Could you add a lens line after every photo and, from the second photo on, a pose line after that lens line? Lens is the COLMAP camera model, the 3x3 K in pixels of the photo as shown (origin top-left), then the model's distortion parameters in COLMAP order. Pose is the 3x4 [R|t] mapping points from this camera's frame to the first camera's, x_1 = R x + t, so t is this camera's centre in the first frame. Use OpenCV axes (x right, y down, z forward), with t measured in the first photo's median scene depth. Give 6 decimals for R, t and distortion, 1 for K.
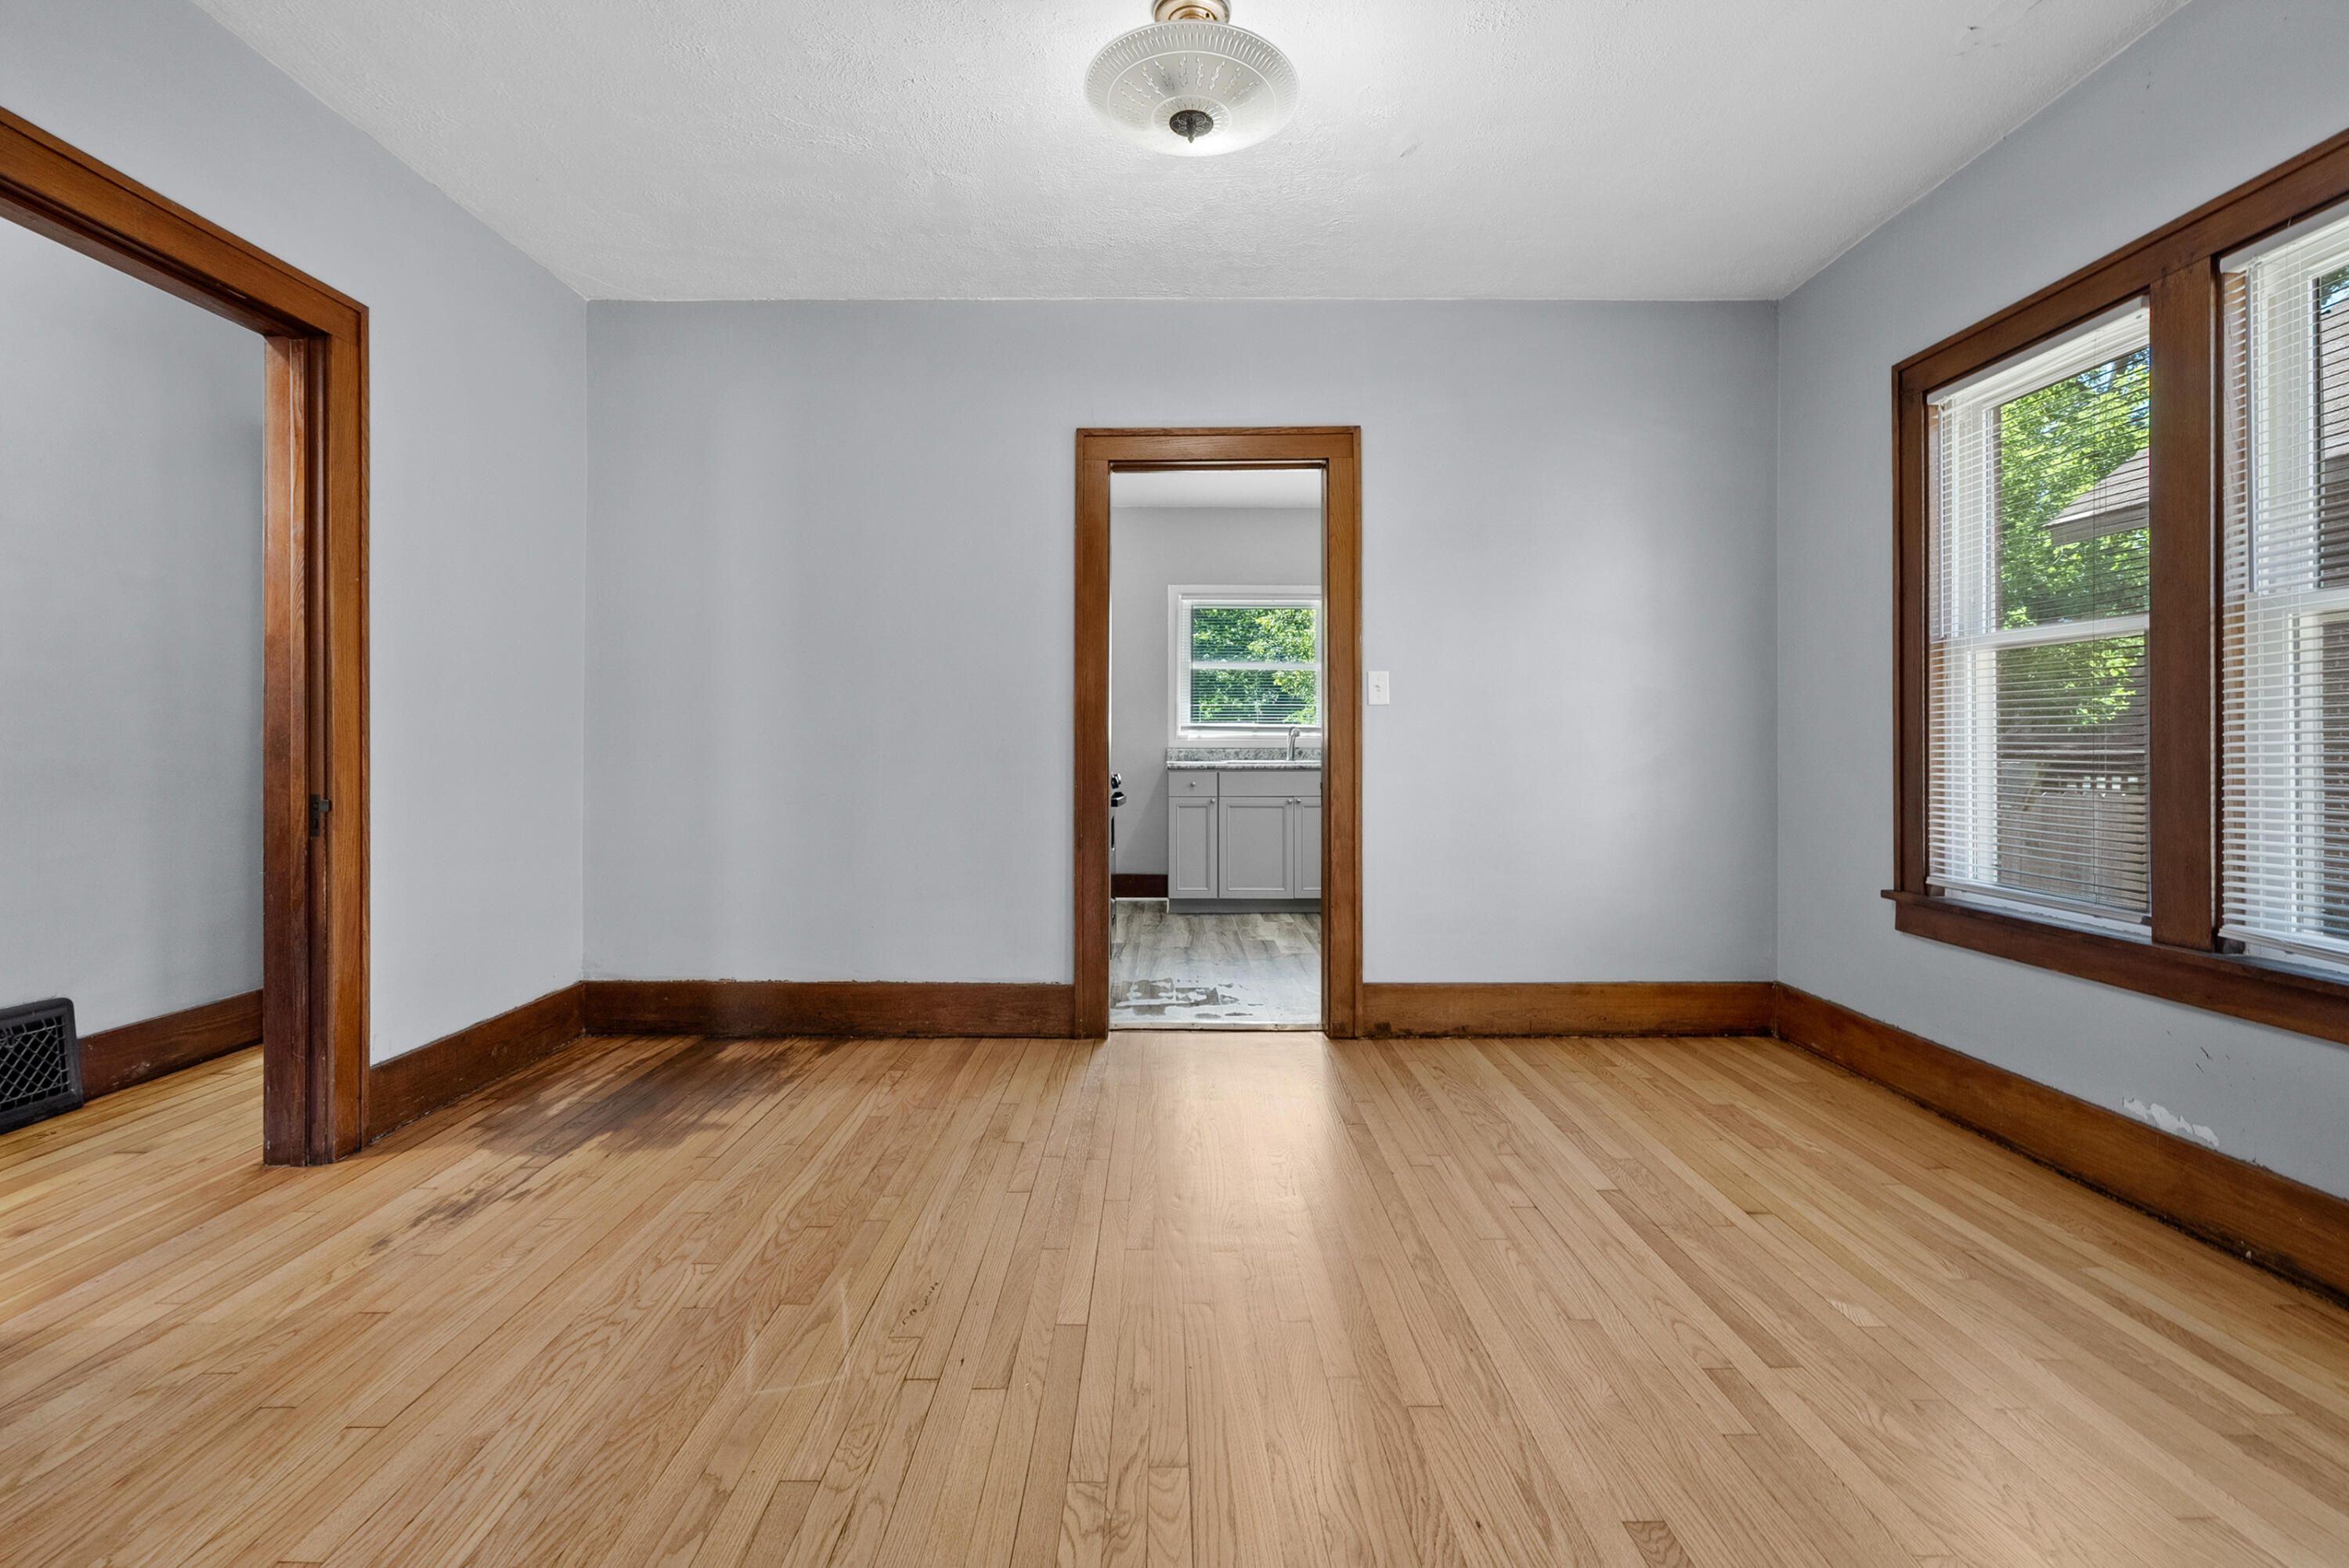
lens RADIAL K [[1068.5, 0, 1174.5], [0, 1068.5, 743.2], [0, 0, 1]] dist [-0.002737, 0.001701]
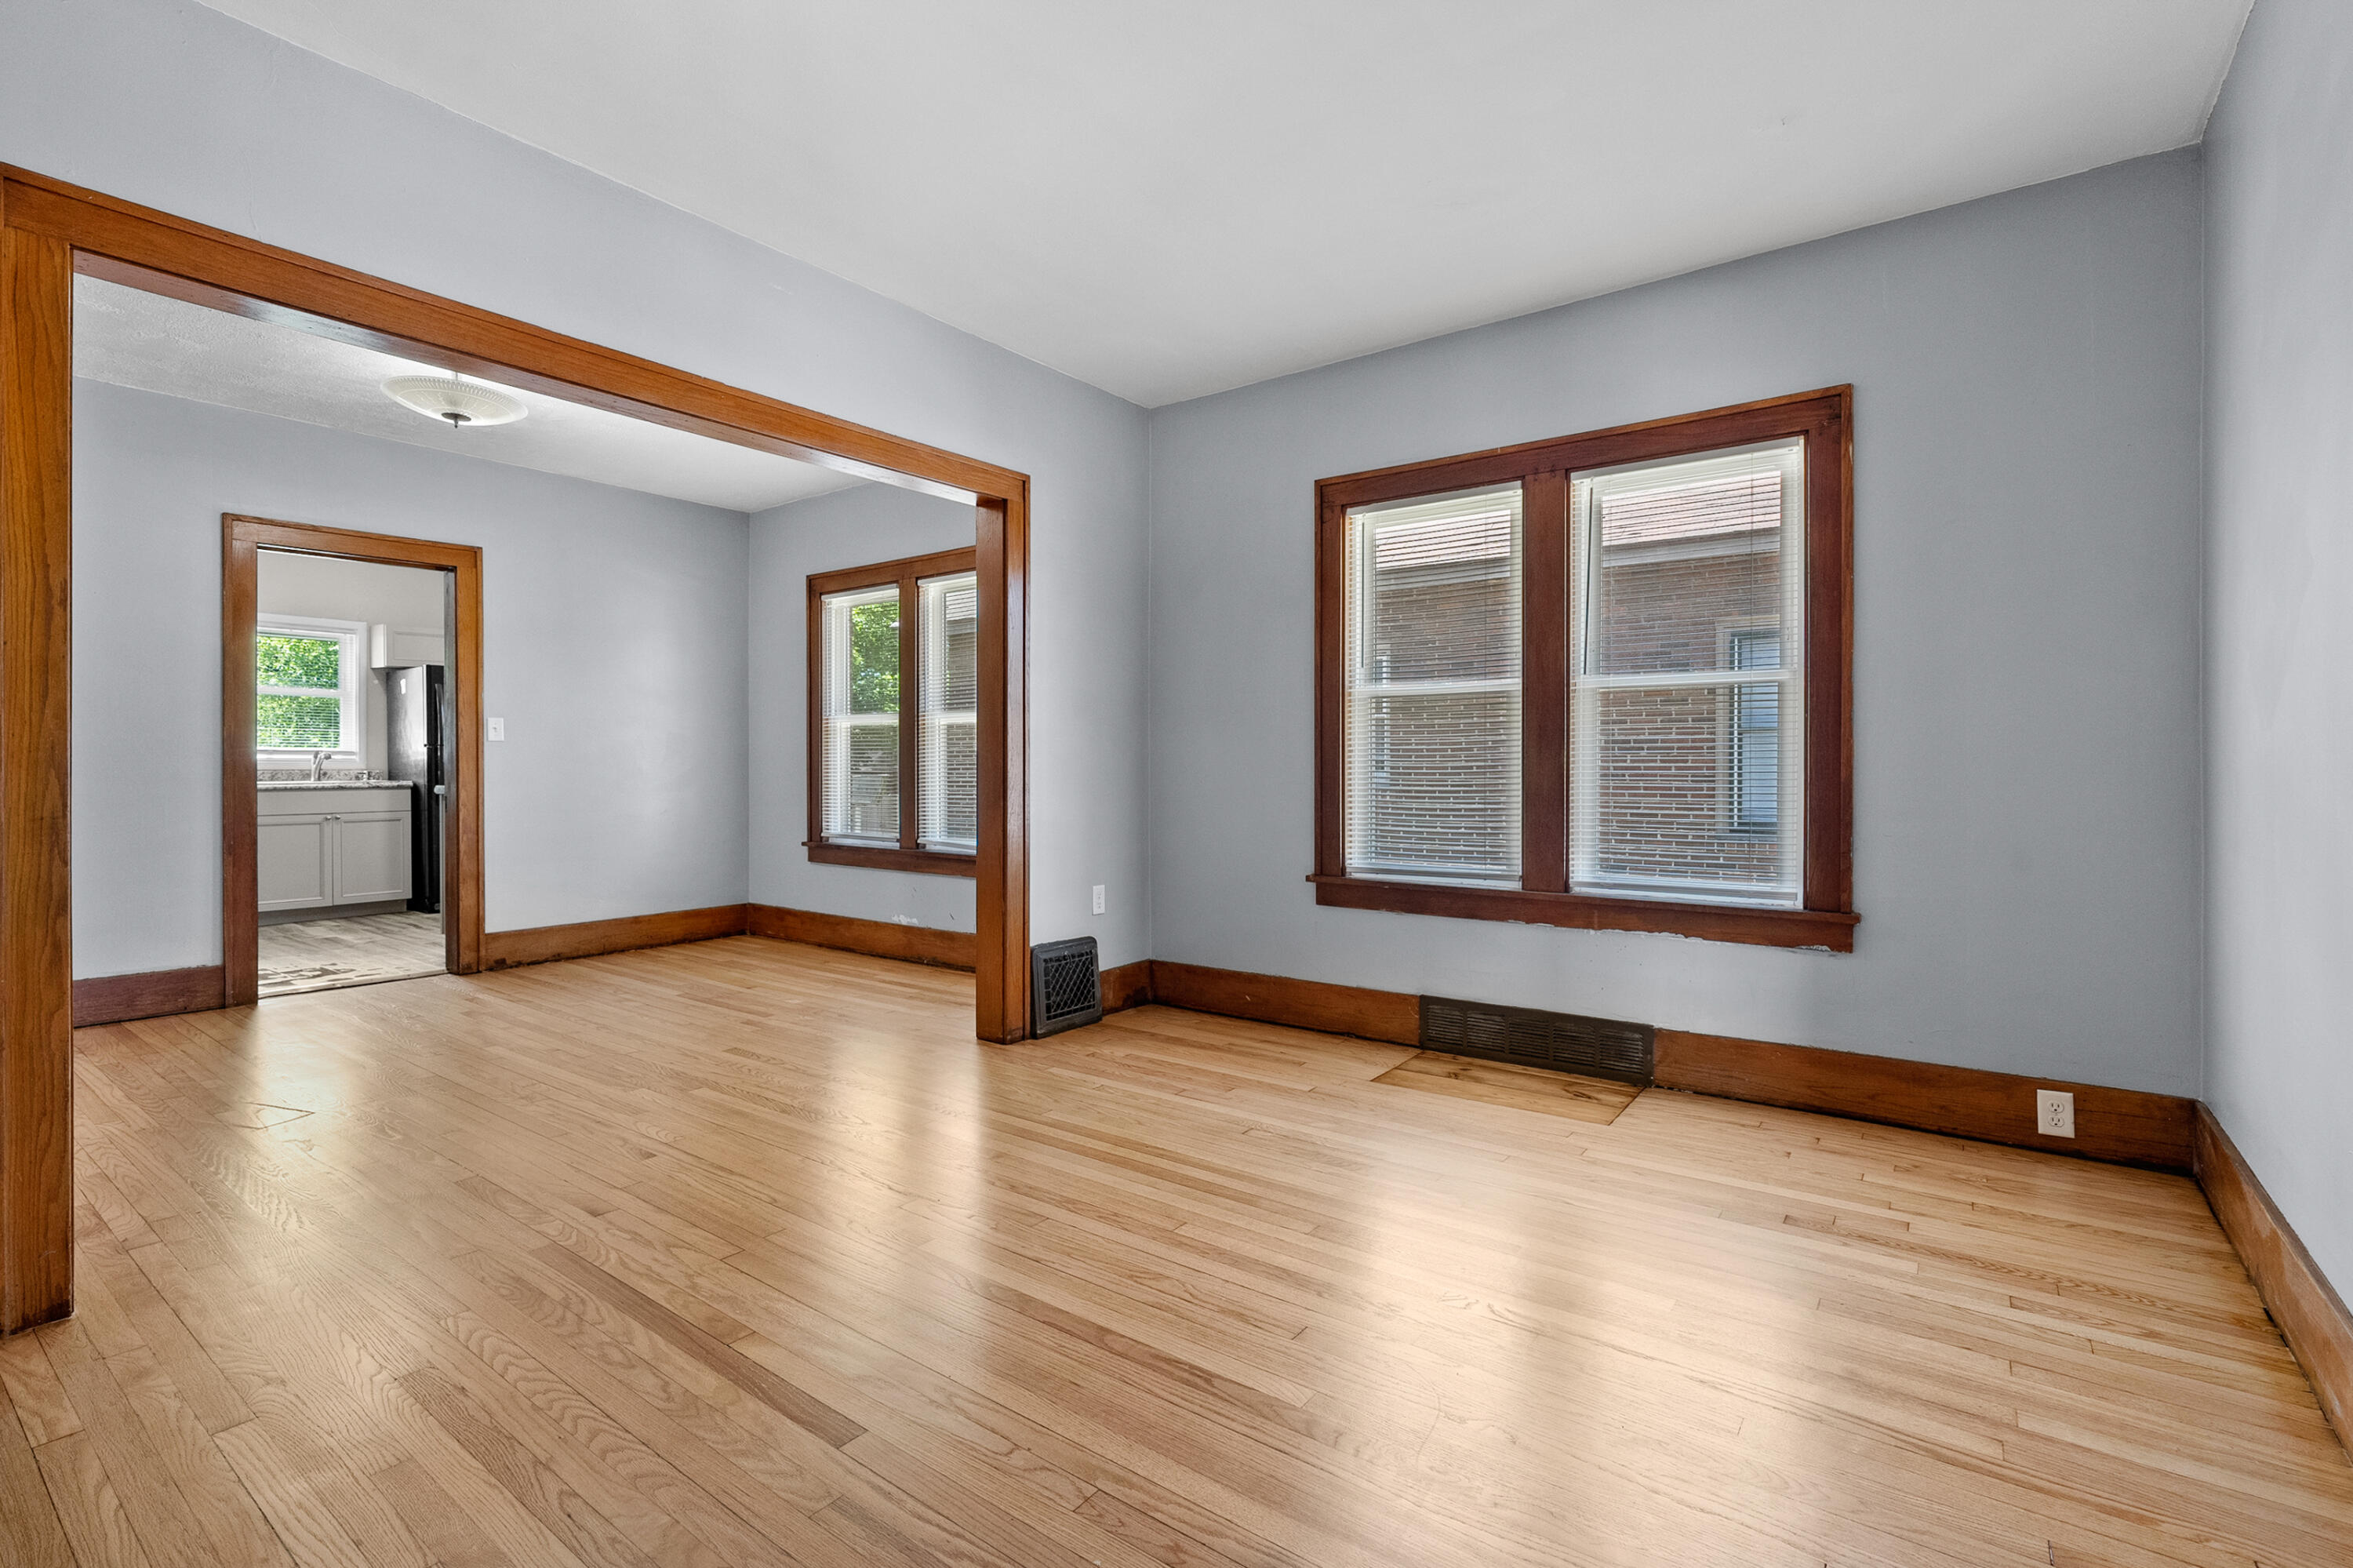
lens RADIAL K [[1070.5, 0, 1169.3], [0, 1070.5, 772.0], [0, 0, 1]] dist [-0.002737, 0.001701]
pose [[0.609432, -0.008862, 0.792789, -0.469115], [-0.002015, 0.999917, 0.012726, -0.016298], [-0.792836, -0.009353, 0.609364, -0.709975]]
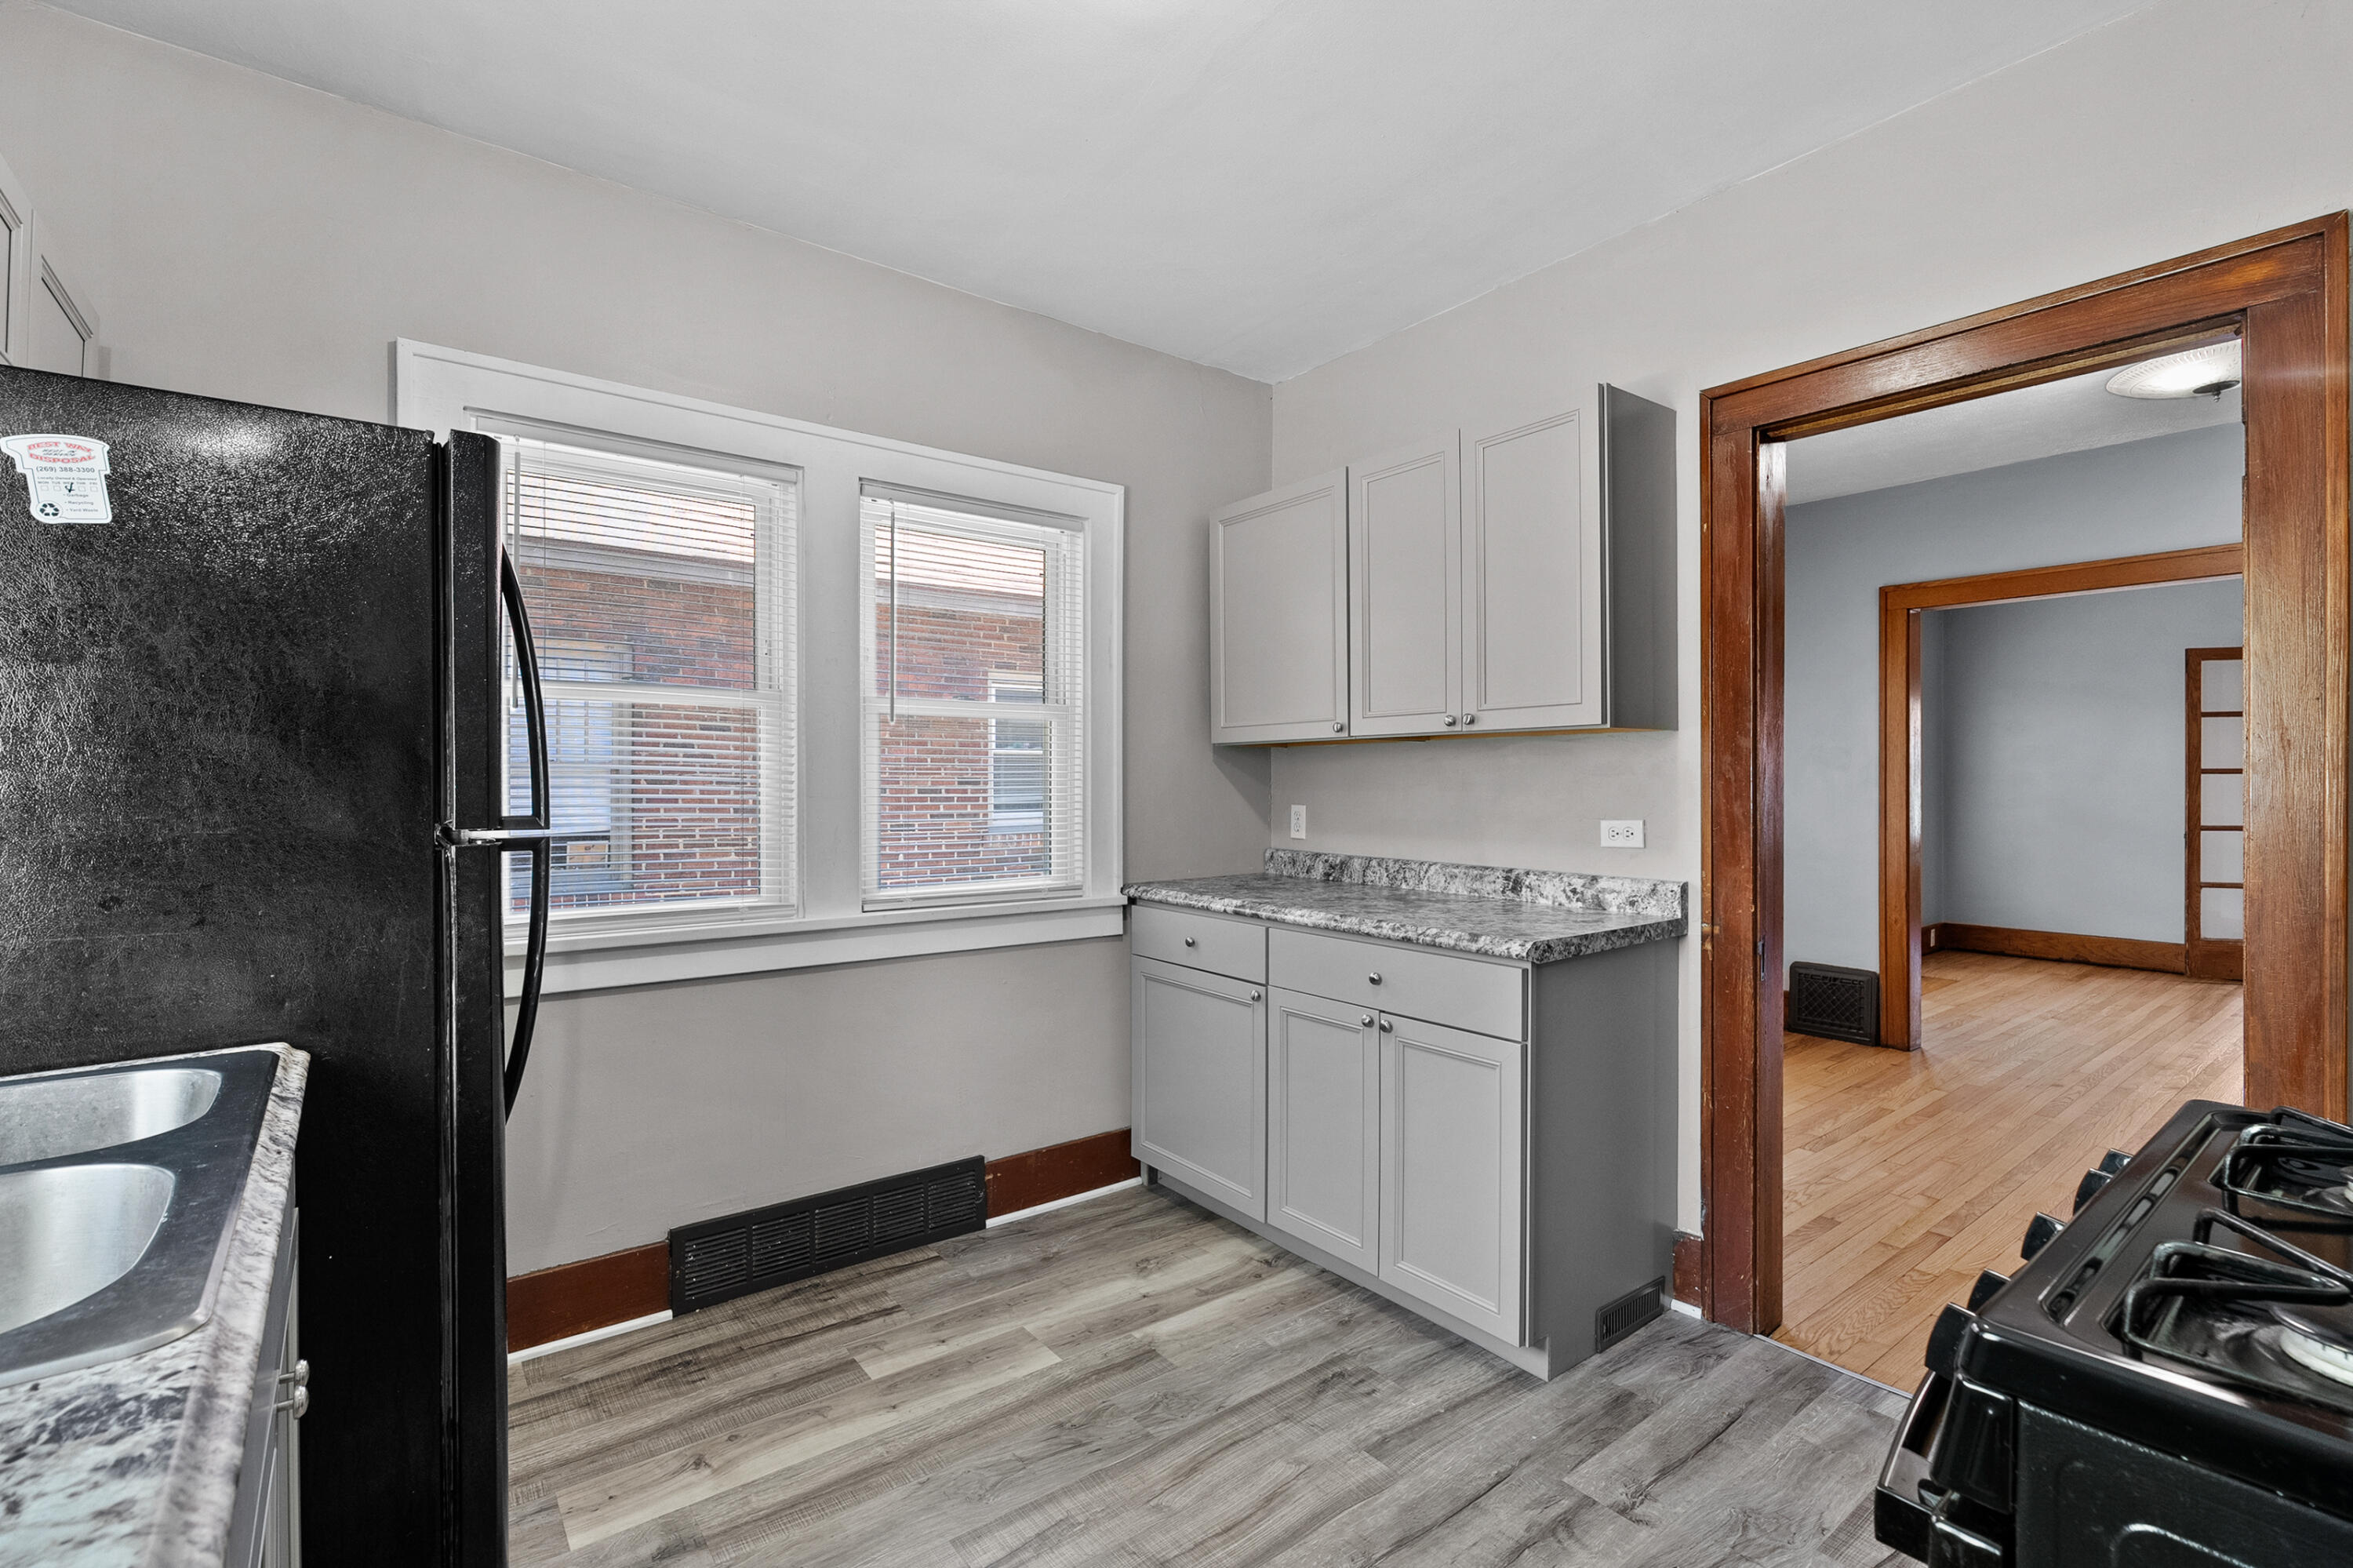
lens RADIAL K [[1070.5, 0, 1180.9], [0, 1070.5, 783.0], [0, 0, 1]] dist [-0.002737, 0.001701]
pose [[-0.613528, -0.002144, 0.789670, -0.167027], [-0.002951, 0.999996, 0.000422, -0.062735], [-0.789667, -0.002071, -0.613532, 1.974634]]
